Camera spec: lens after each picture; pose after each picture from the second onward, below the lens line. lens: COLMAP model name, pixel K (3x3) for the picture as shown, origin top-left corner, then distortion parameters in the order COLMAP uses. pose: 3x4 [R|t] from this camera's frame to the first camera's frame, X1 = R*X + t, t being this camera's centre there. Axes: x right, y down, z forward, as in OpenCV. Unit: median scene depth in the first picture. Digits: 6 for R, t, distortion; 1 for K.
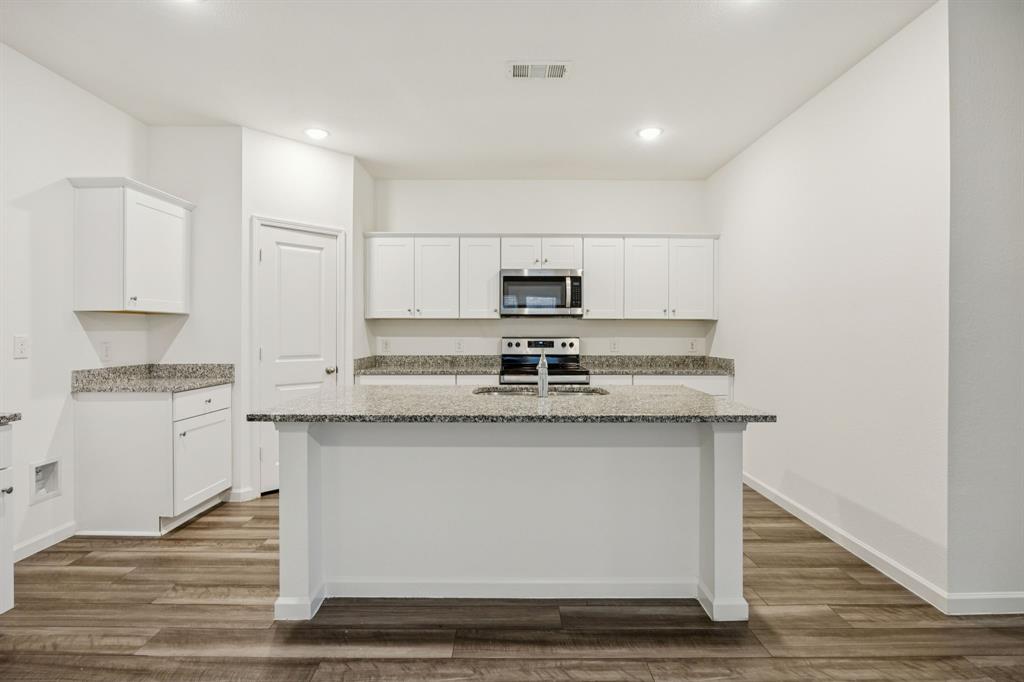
lens RADIAL K [[492.3, 0, 511.9], [0, 492.3, 336.0], [0, 0, 1]] dist [-0.012292, 0.001172]
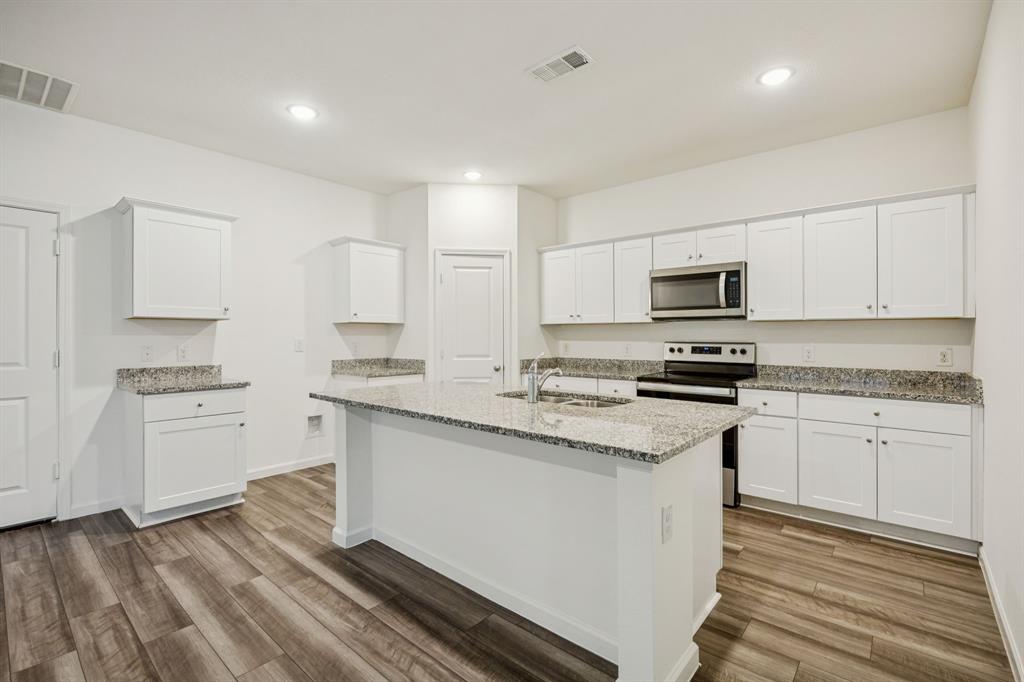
lens RADIAL K [[458.3, 0, 512.3], [0, 458.3, 339.5], [0, 0, 1]] dist [-0.007894, 0.000247]
pose [[0.758737, 0.004912, -0.651378, 0.436920], [-0.005541, 0.999984, 0.001087, -0.002005], [0.651373, 0.002784, 0.758753, 0.194873]]
